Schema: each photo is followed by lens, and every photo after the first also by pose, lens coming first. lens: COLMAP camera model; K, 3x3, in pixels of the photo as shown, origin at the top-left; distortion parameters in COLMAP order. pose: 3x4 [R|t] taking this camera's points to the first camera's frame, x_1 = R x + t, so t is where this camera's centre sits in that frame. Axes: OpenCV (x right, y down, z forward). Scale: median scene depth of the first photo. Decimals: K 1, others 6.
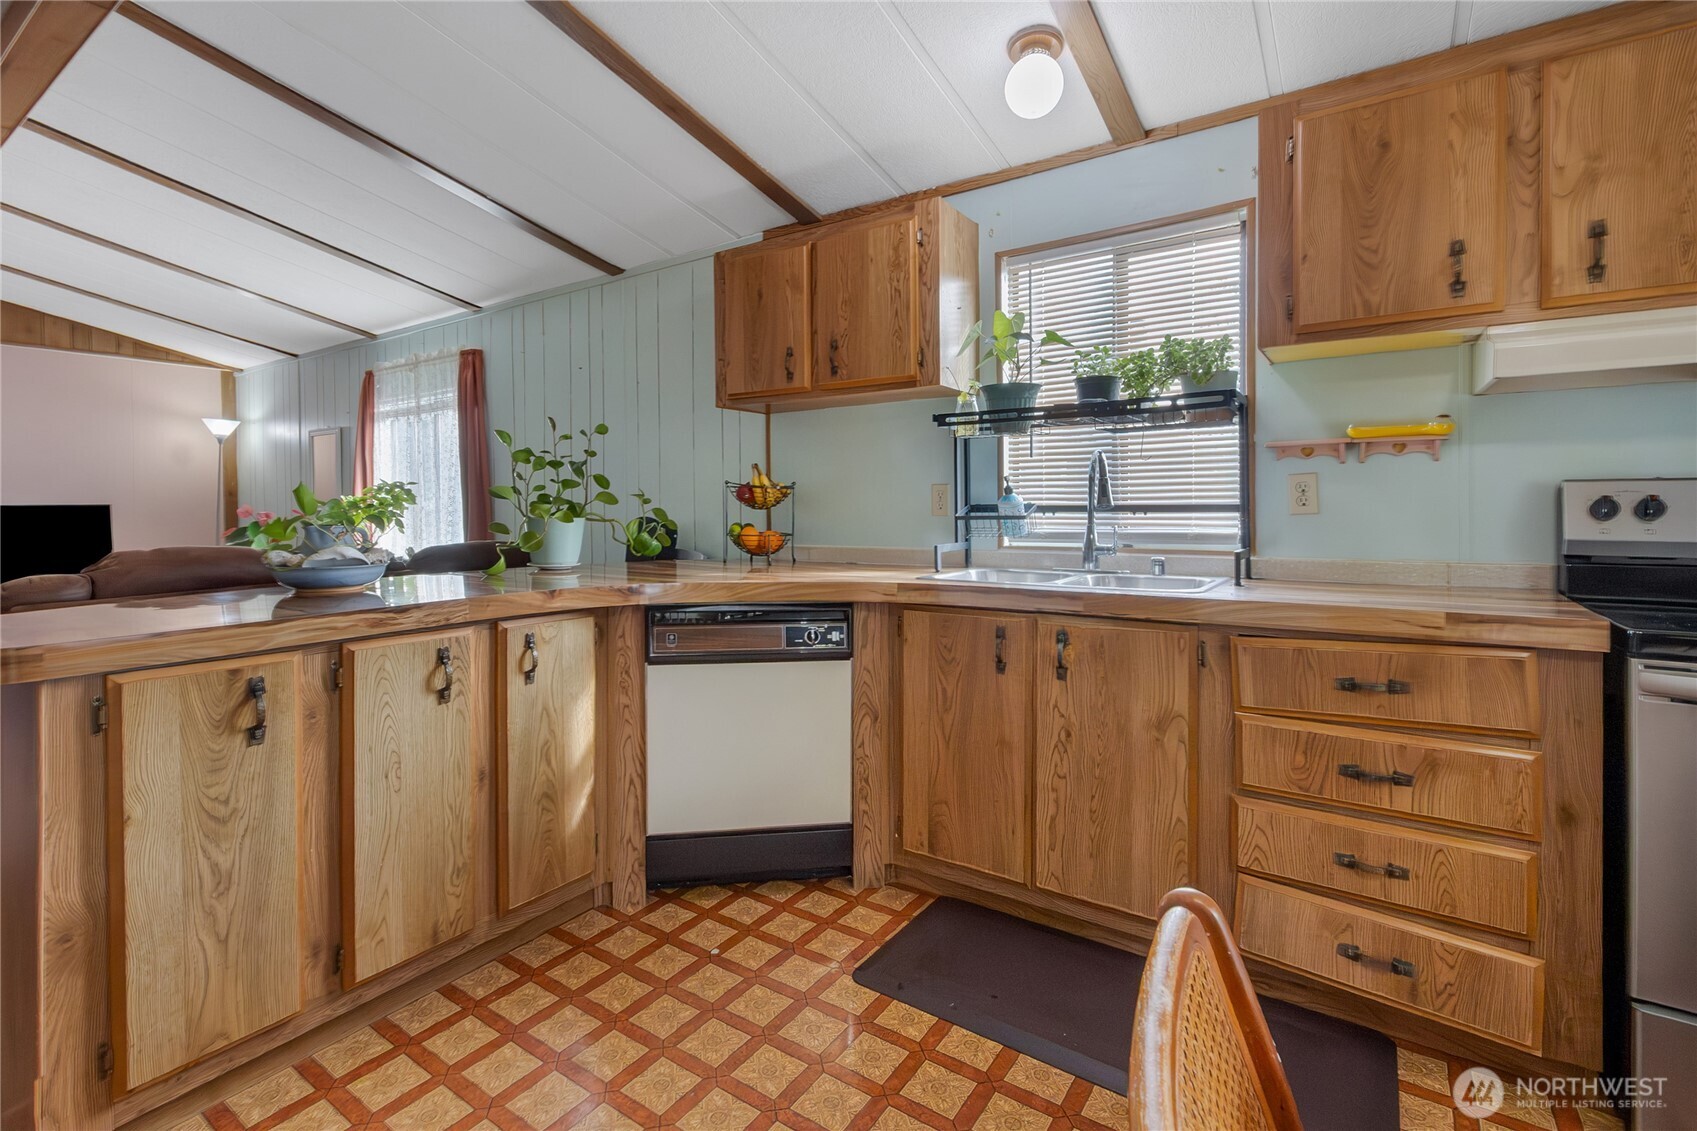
lens RADIAL K [[812.4, 0, 896.1], [0, 812.4, 512.4], [0, 0, 1]] dist [0.009257, -0.003110]
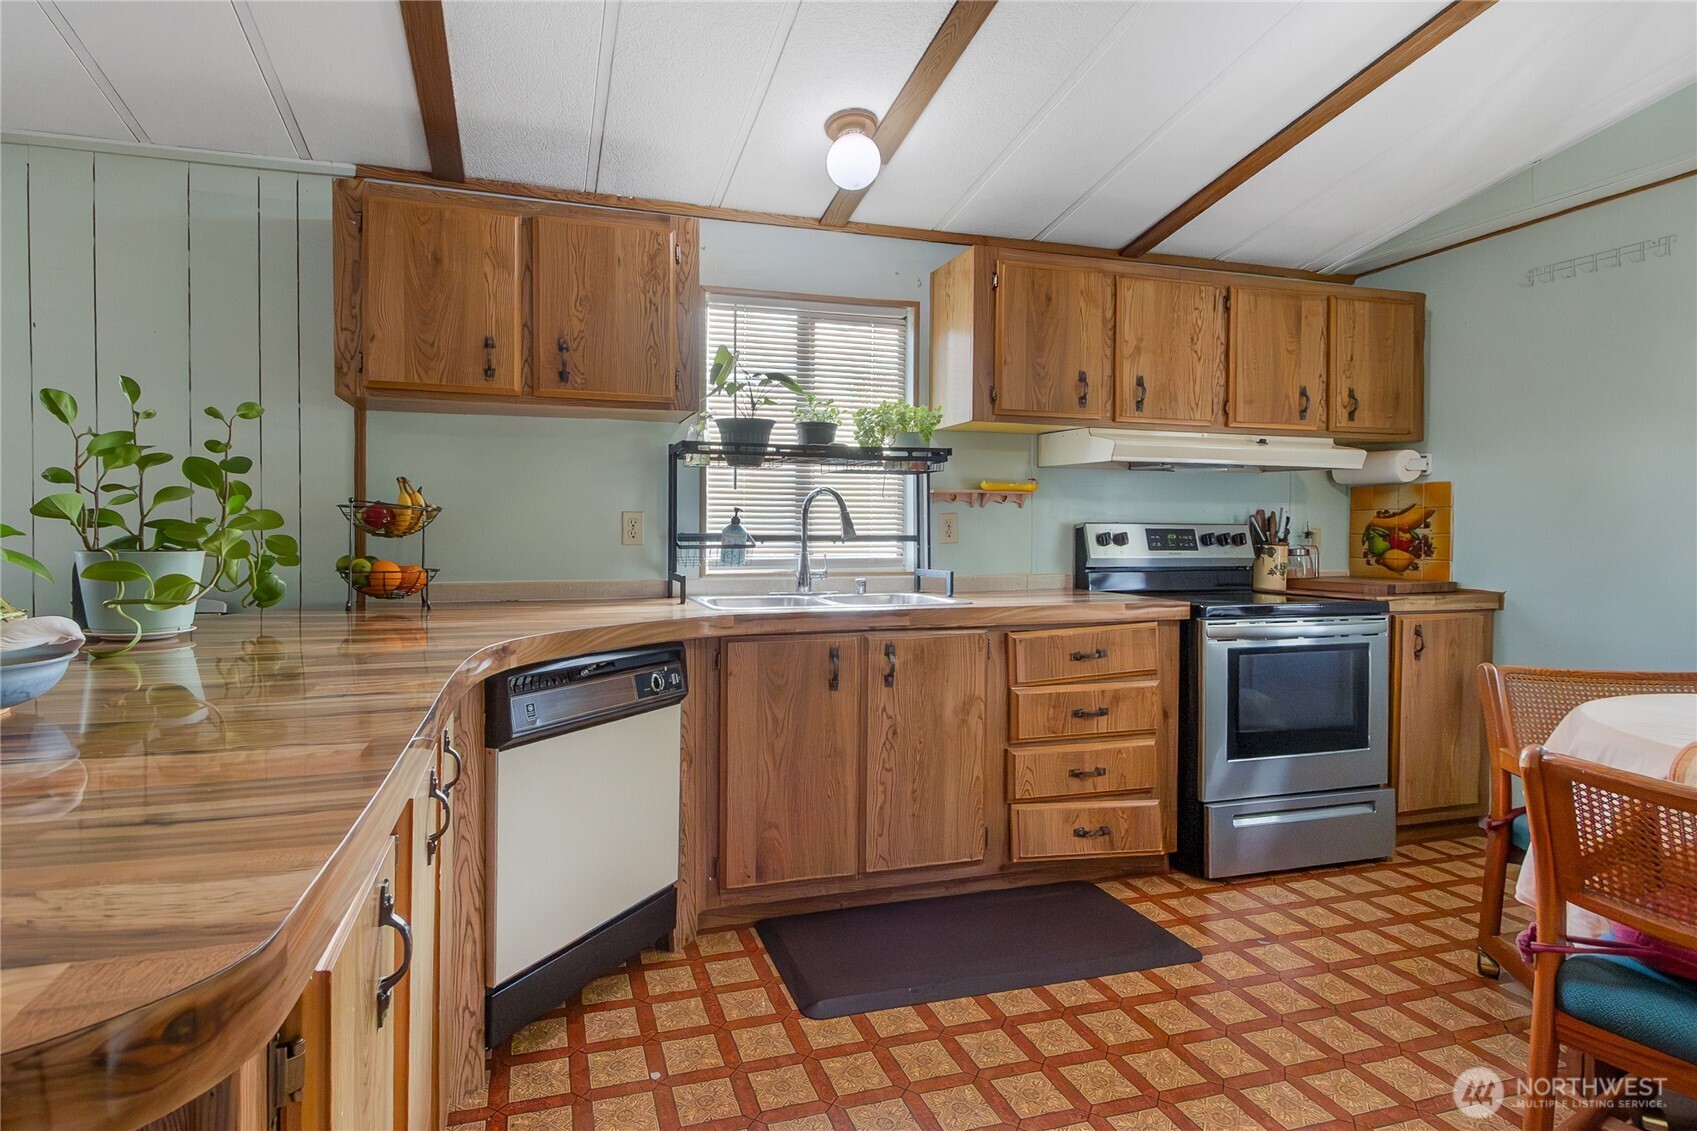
lens RADIAL K [[784.0, 0, 757.3], [0, 784.0, 544.3], [0, 0, 1]] dist [0.006036, 0.001187]
pose [[0.654934, -0.003181, 0.755679, -0.695665], [-0.000560, 0.999989, 0.004694, -0.001984], [-0.755686, -0.003498, 0.654925, 0.372013]]
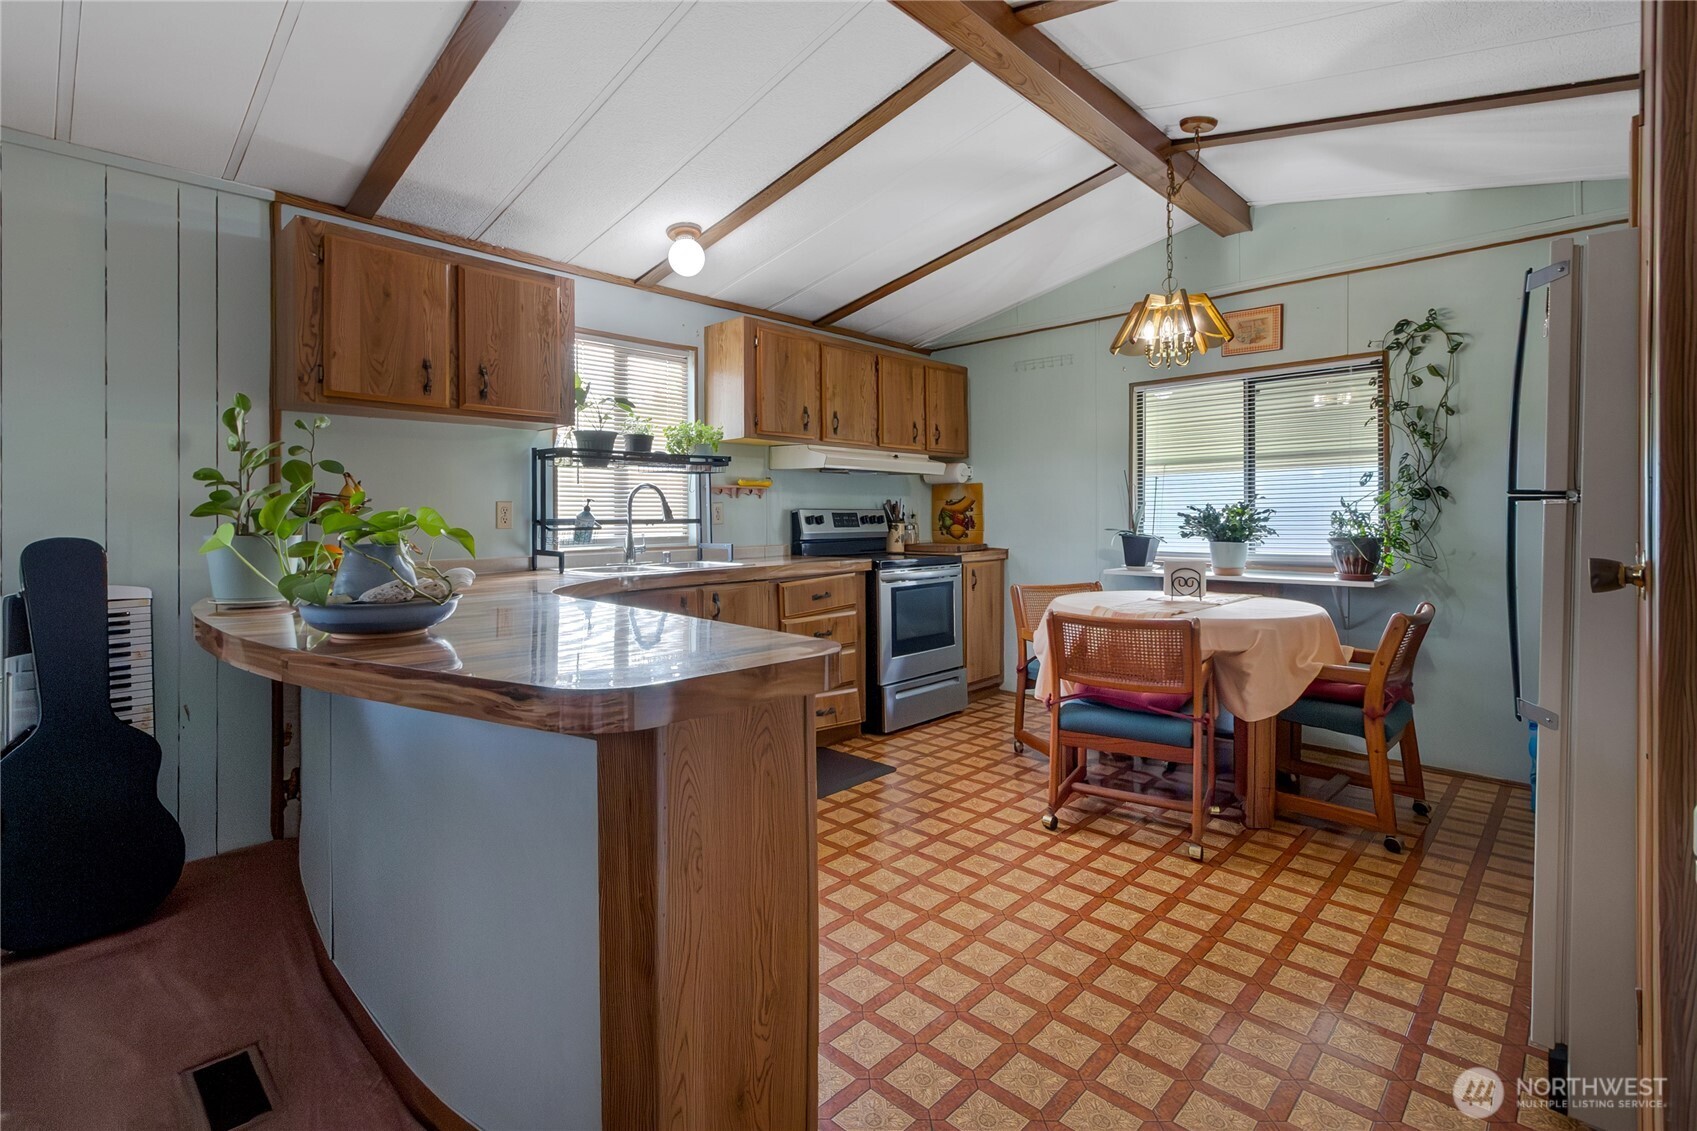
lens RADIAL K [[812.4, 0, 767.7], [0, 812.4, 514.8], [0, 0, 1]] dist [0.009257, -0.003110]
pose [[0.192249, 0.007582, 0.981317, -1.289170], [0.014118, 0.999845, -0.010491, 0.001724], [-0.981245, 0.015871, 0.192112, 0.518107]]
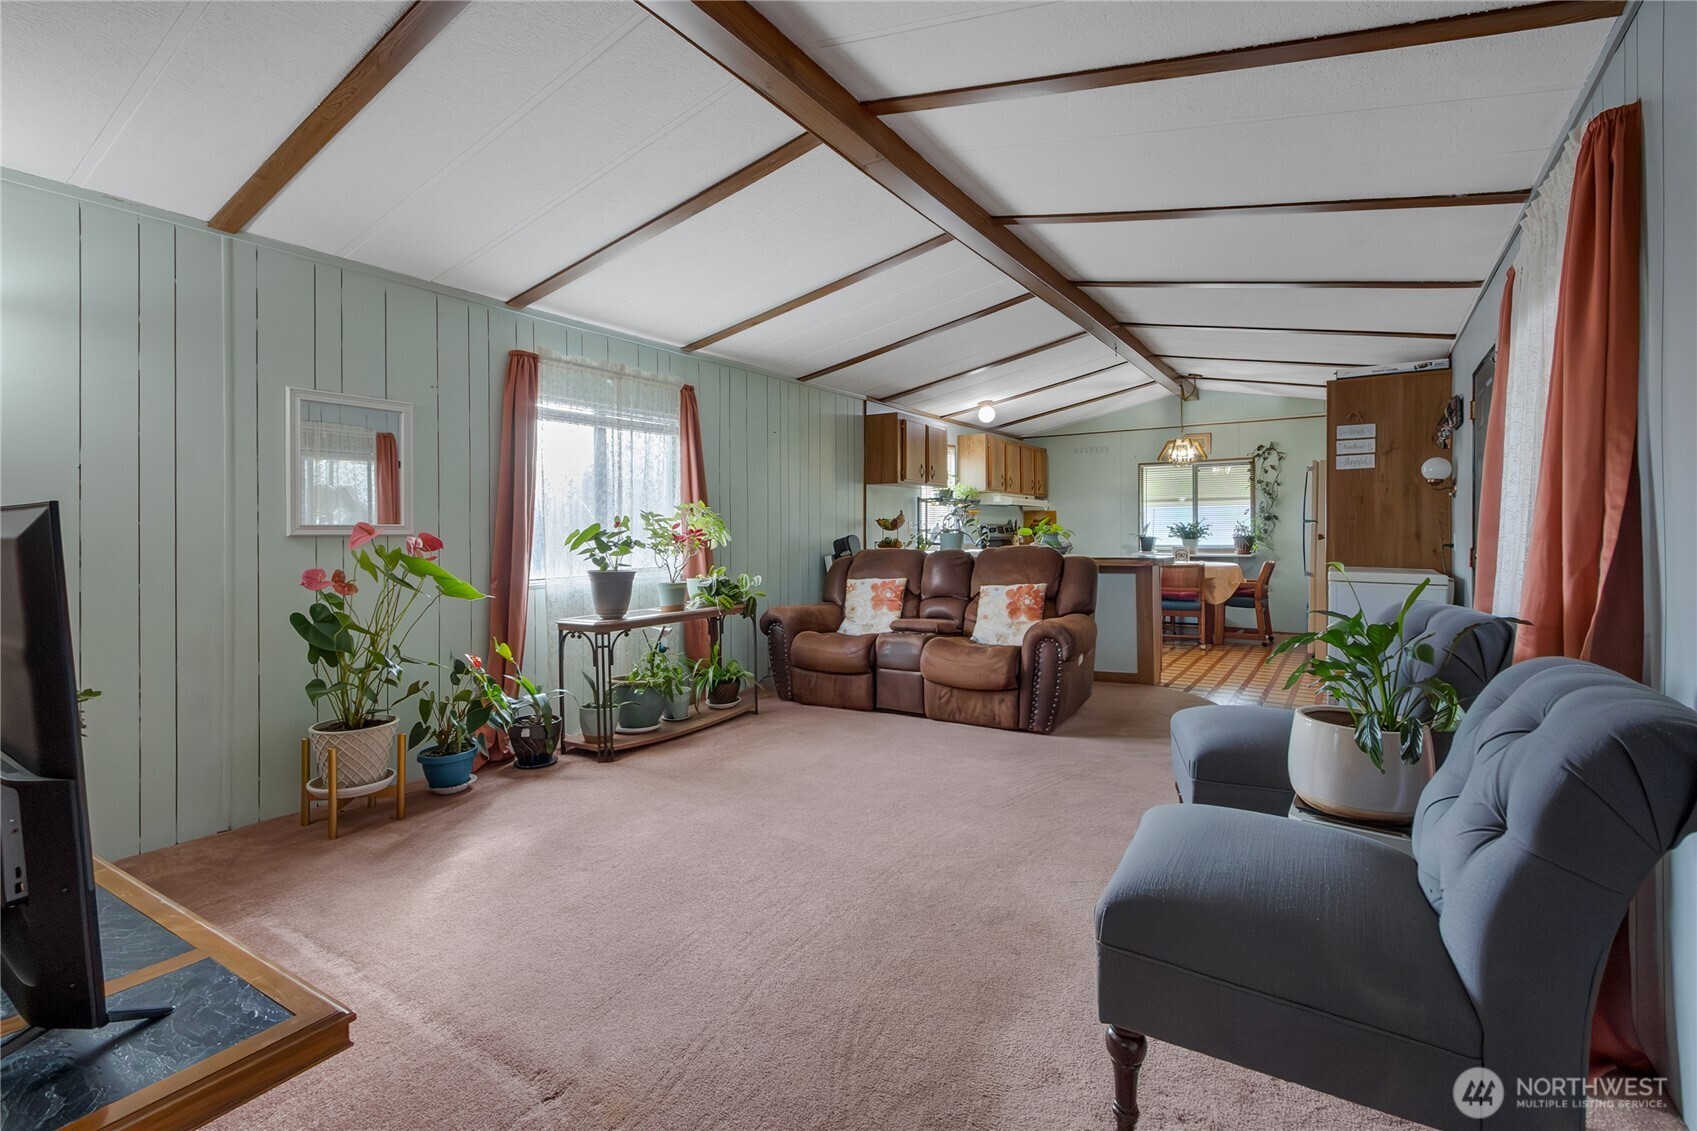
lens RADIAL K [[812.4, 0, 777.1], [0, 812.4, 530.8], [0, 0, 1]] dist [0.009257, -0.003110]
pose [[0.017340, 0.004823, 0.999838, -3.320592], [0.016504, 0.999851, -0.005110, 0.002778], [-0.999713, 0.016590, 0.017257, 1.794051]]
